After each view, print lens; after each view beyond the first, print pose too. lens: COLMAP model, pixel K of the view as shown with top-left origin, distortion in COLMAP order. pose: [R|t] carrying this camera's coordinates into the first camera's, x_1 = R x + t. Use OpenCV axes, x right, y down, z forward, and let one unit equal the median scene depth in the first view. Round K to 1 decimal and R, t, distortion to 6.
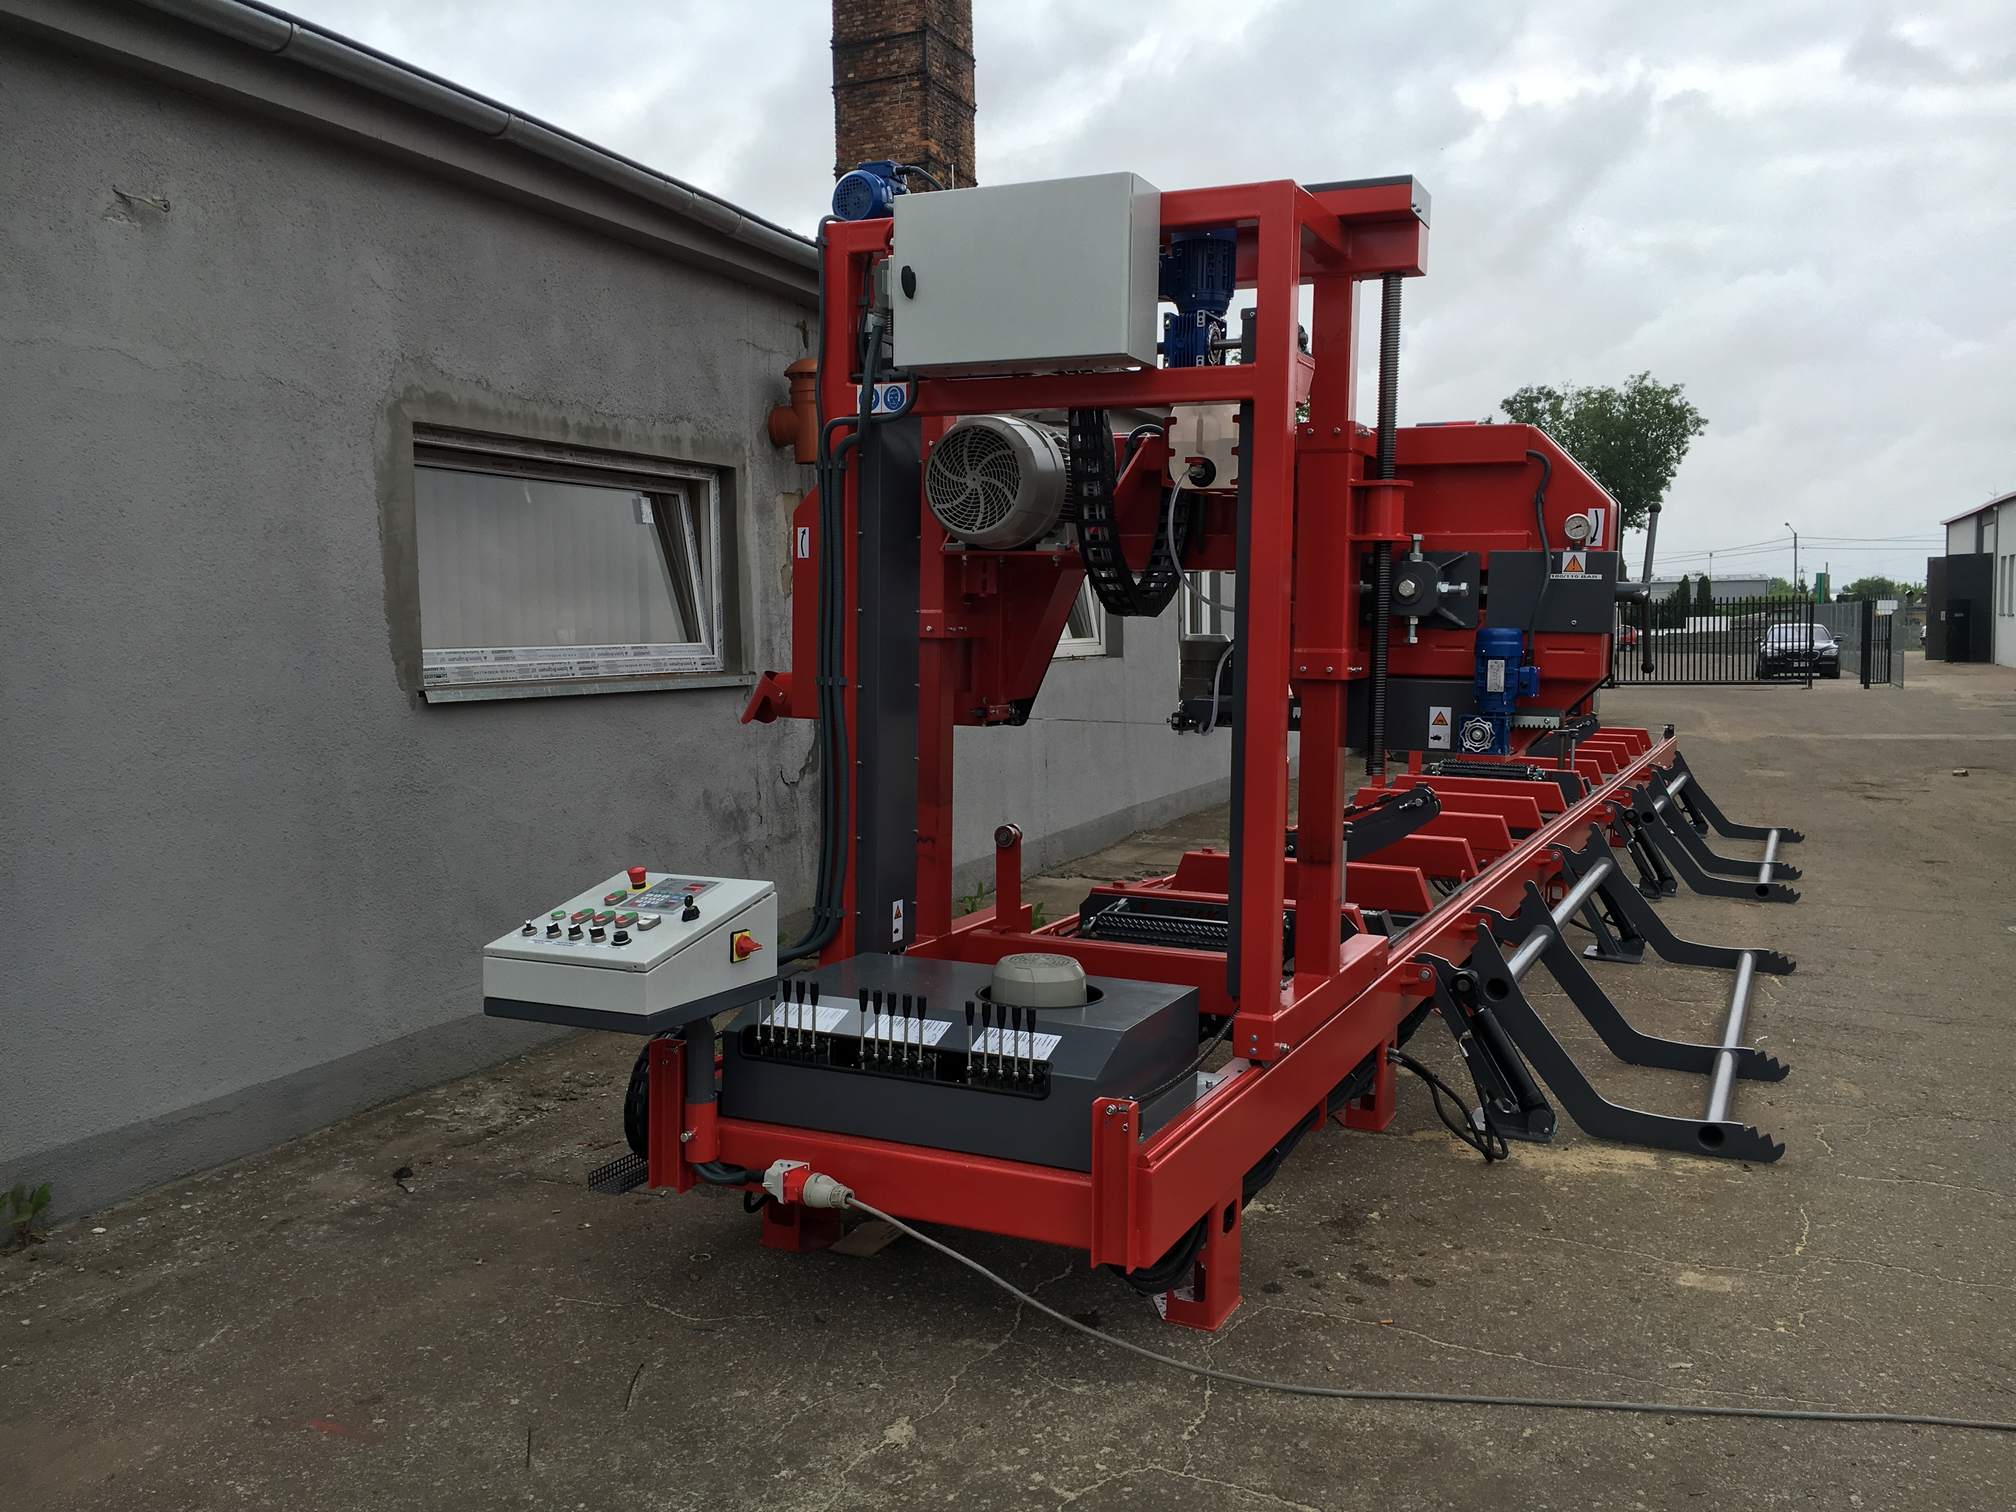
lens RADIAL K [[1723.7, 0, 1033.3], [0, 1723.7, 757.7], [0, 0, 1]] dist [0.084635, -0.124683]
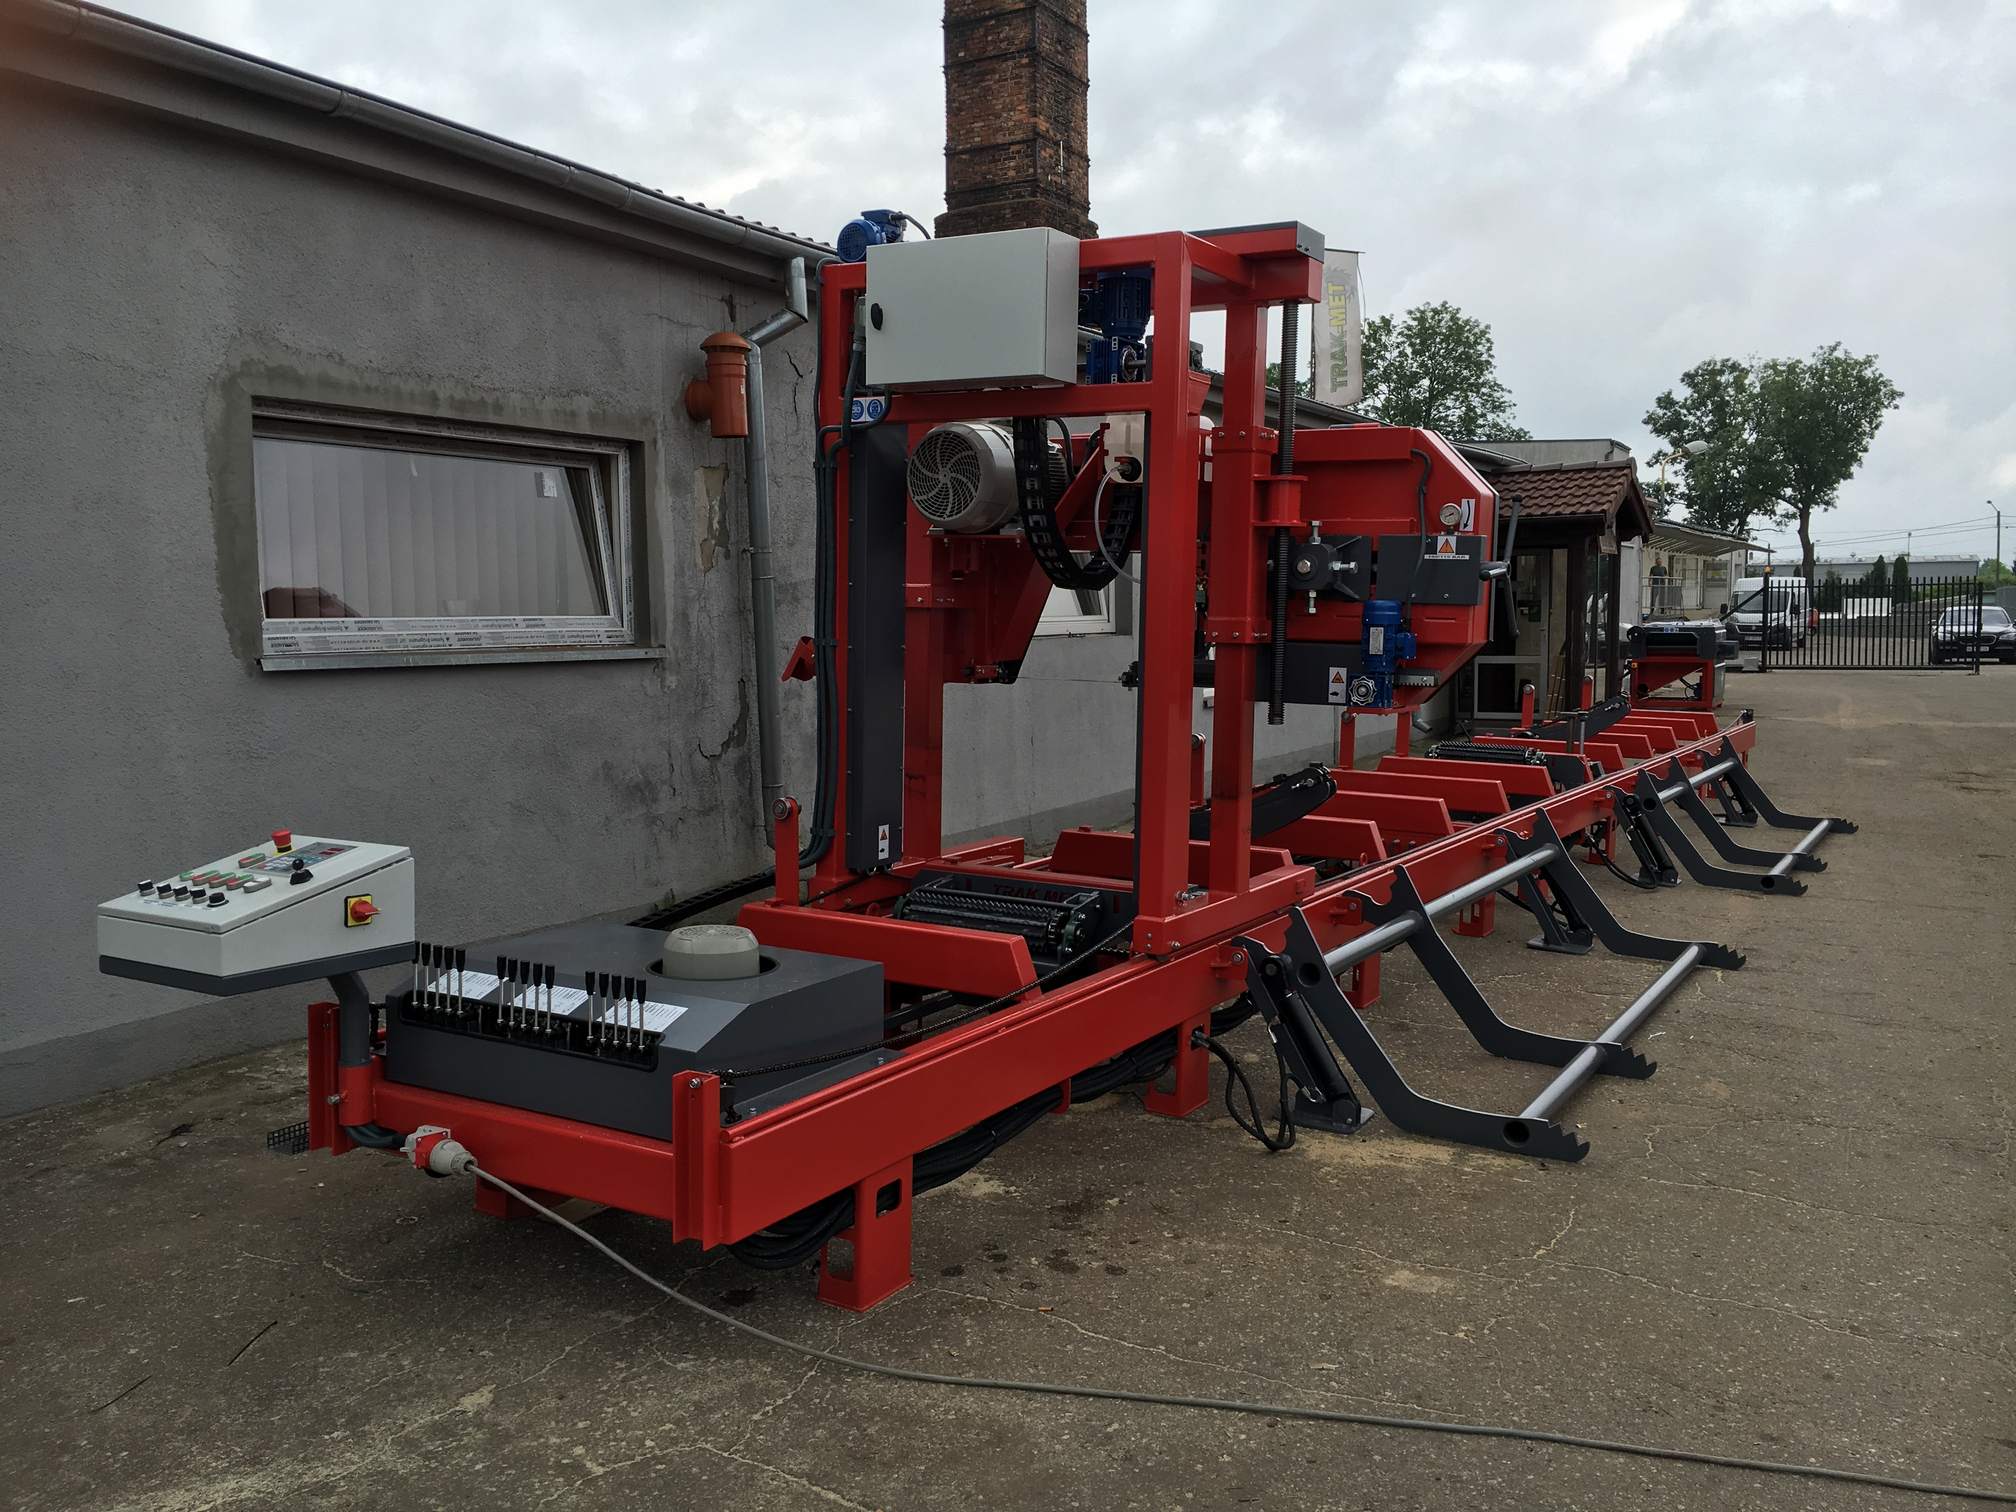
lens RADIAL K [[1723.7, 0, 1033.3], [0, 1723.7, 757.7], [0, 0, 1]] dist [0.084635, -0.124683]
pose [[0.994988, 0.011564, -0.099328, 0.188832], [-0.010522, 0.999884, 0.011010, 0.003205], [0.099444, -0.009909, 0.994994, 0.023192]]
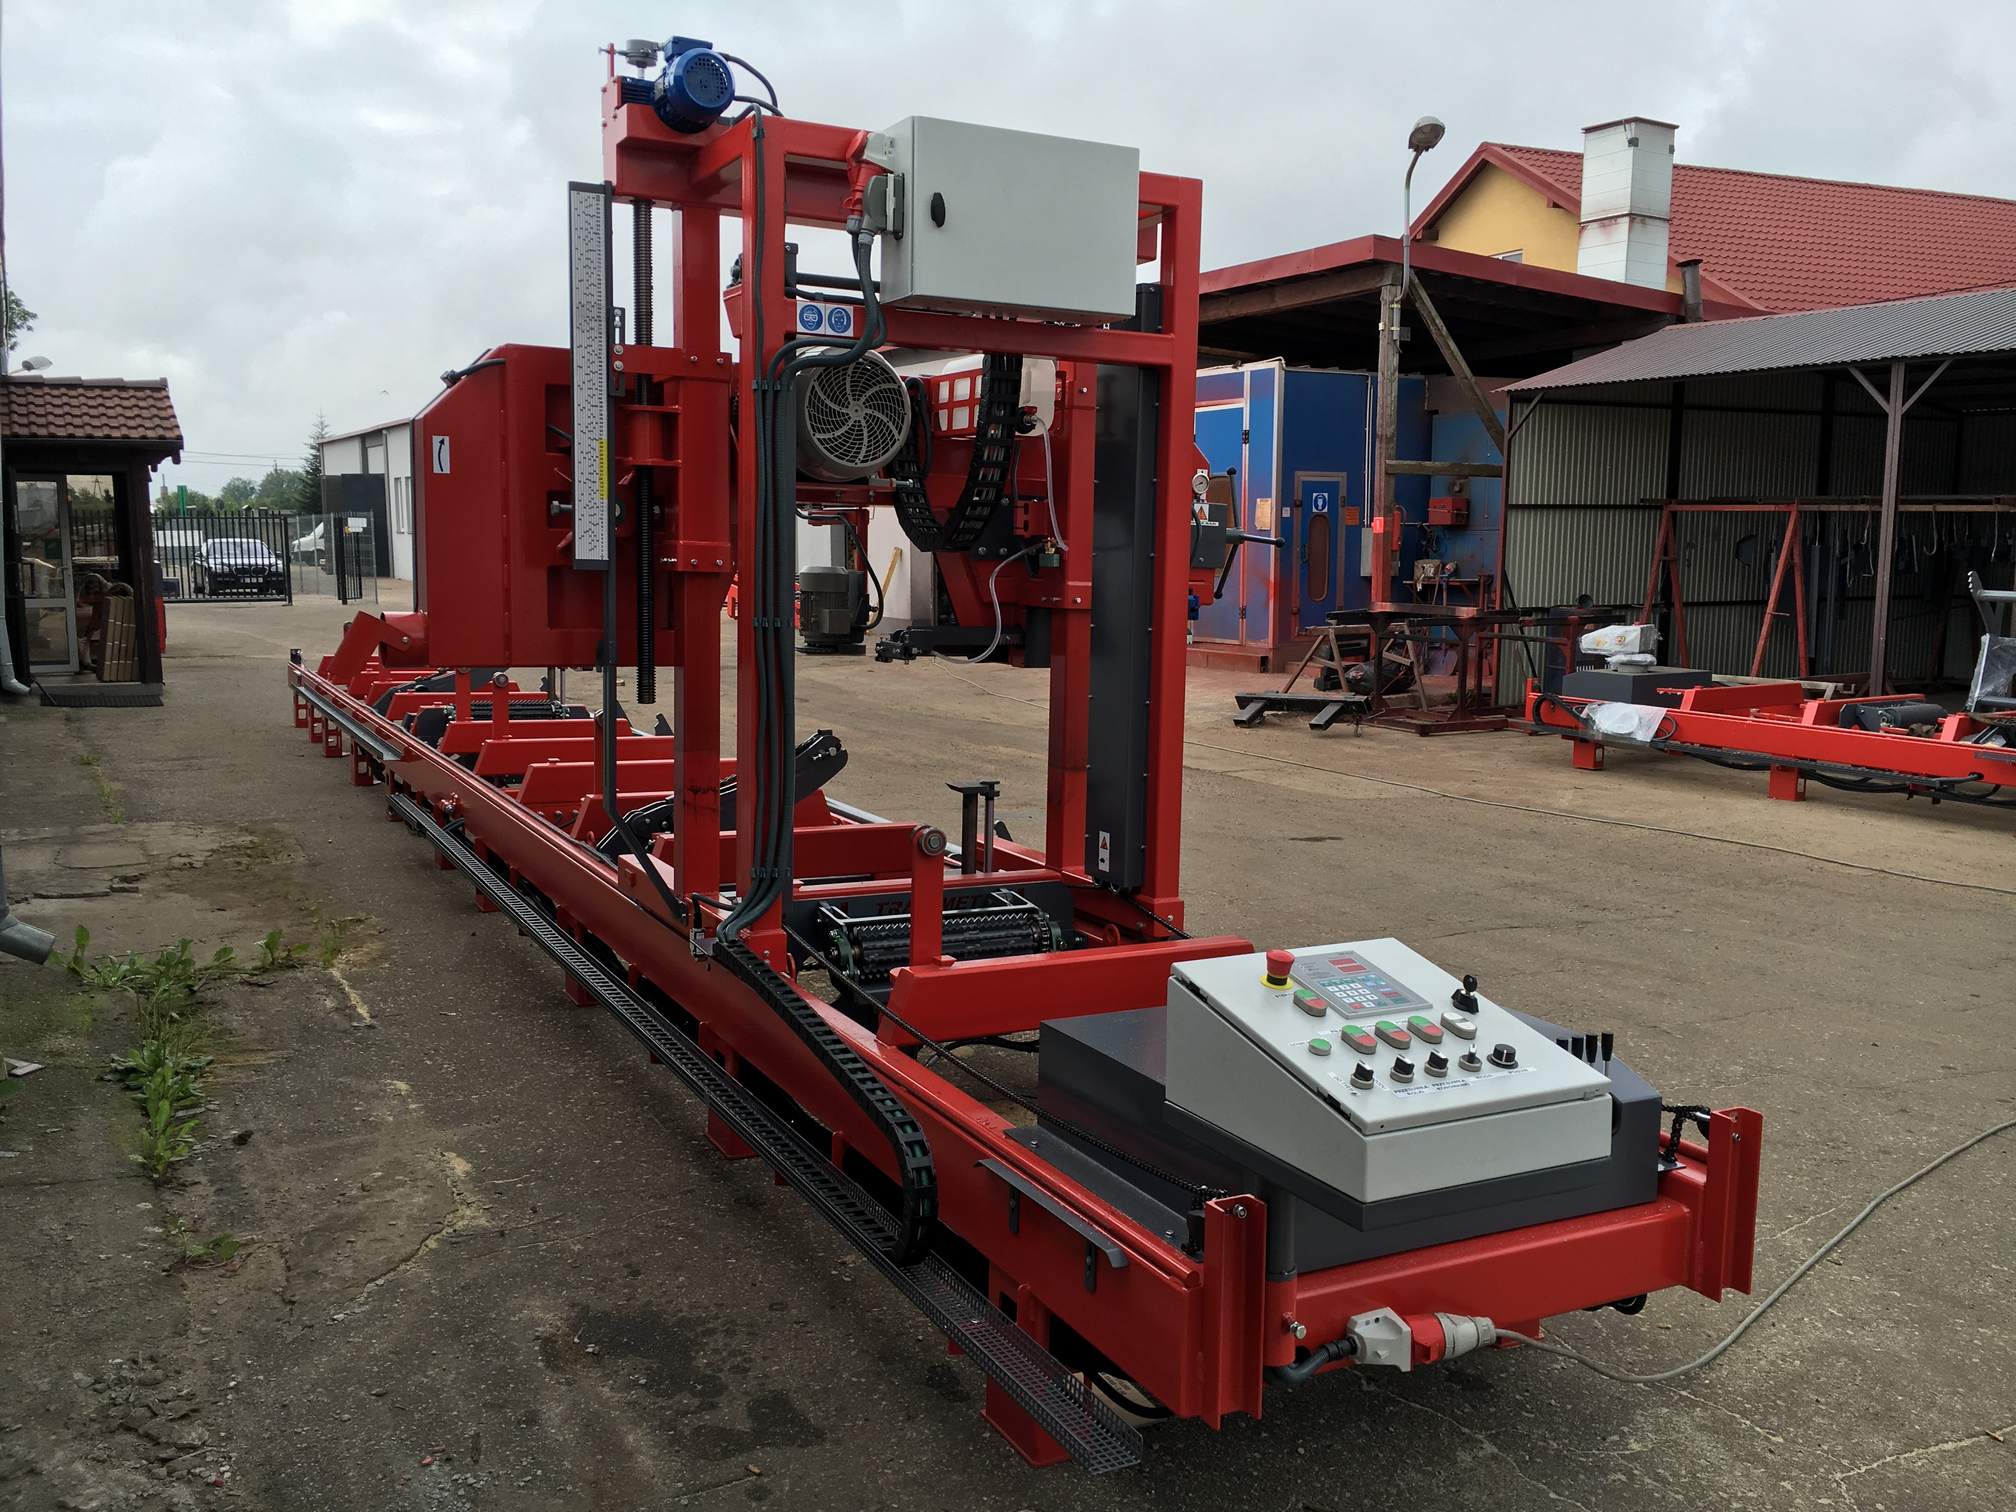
lens RADIAL K [[1709.7, 0, 1008.0], [0, 1709.7, 756.0], [0, 0, 1]] dist [0.078841, -0.118087]
pose [[0.620394, -0.091146, 0.778976, -0.487615], [0.052376, 0.995822, 0.074806, -0.039717], [-0.782539, -0.005610, 0.622576, 0.417843]]
